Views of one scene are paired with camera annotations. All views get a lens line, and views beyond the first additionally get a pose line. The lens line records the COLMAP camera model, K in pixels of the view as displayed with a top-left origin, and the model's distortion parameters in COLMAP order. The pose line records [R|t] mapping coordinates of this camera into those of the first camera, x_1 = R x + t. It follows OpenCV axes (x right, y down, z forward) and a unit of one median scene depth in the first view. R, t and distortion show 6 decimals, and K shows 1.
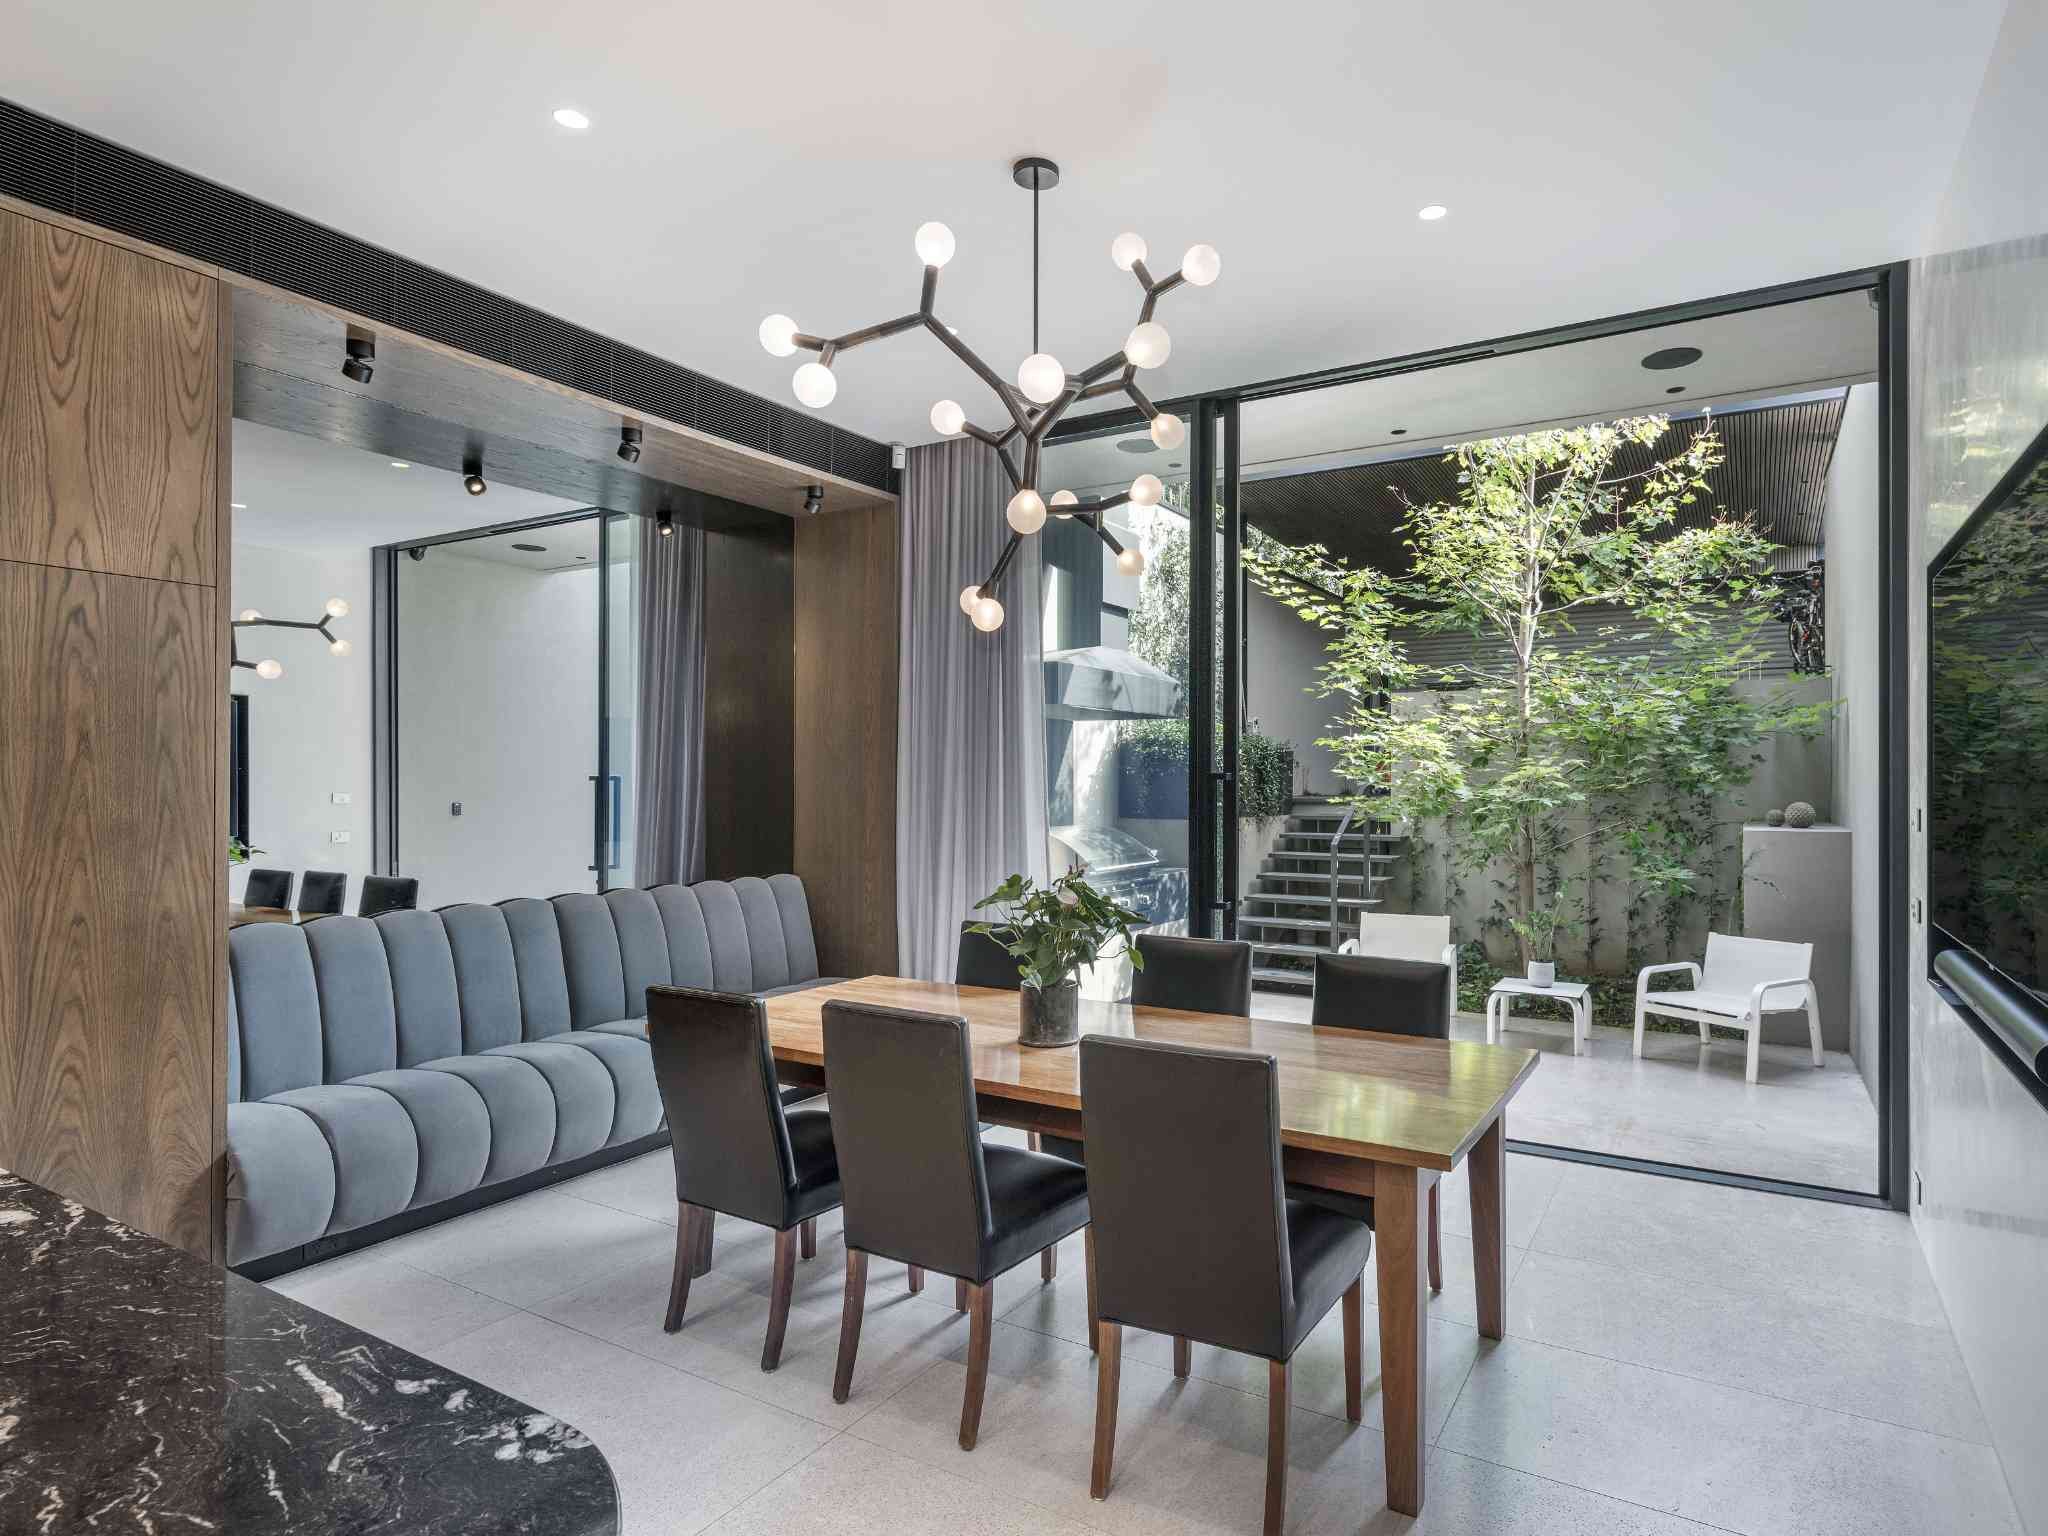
lens RADIAL K [[1173.5, 0, 1026.2], [0, 1173.5, 774.1], [0, 0, 1]] dist [-0.003838, -0.000735]
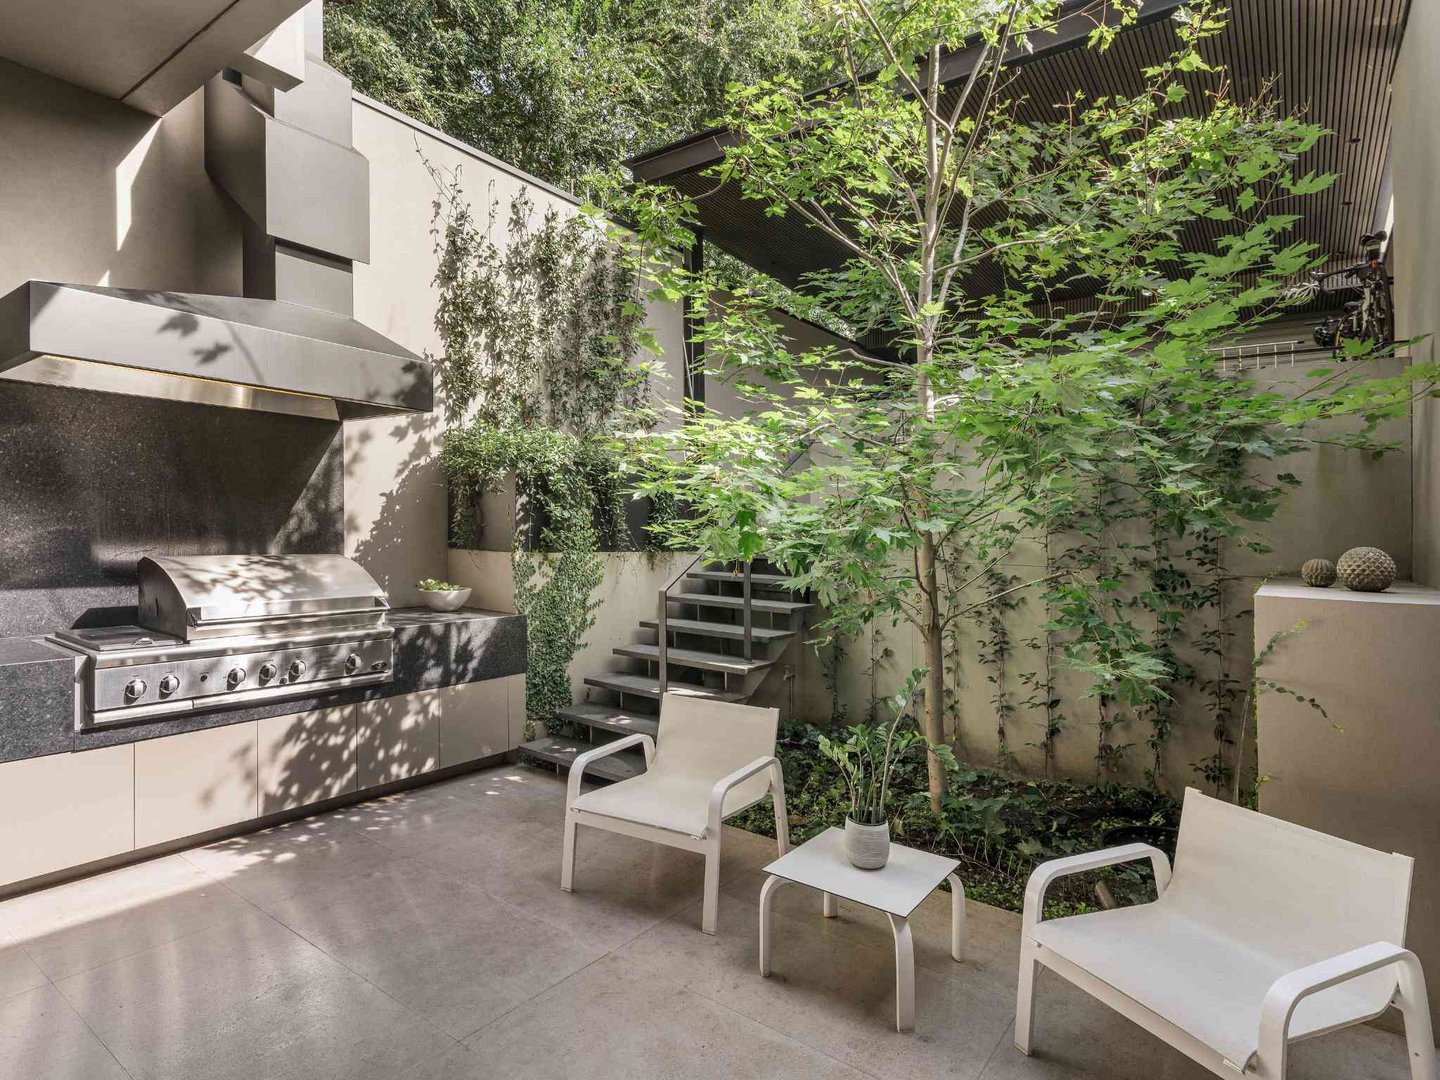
lens RADIAL K [[782.0, 0, 680.3], [0, 782.0, 491.7], [0, 0, 1]] dist [-0.001584, 0.001775]
pose [[0.993430, 0.017385, -0.113116, 0.342247], [-0.021849, 0.999026, -0.038341, 0.017391], [0.112339, 0.040560, 0.992842, 0.537761]]
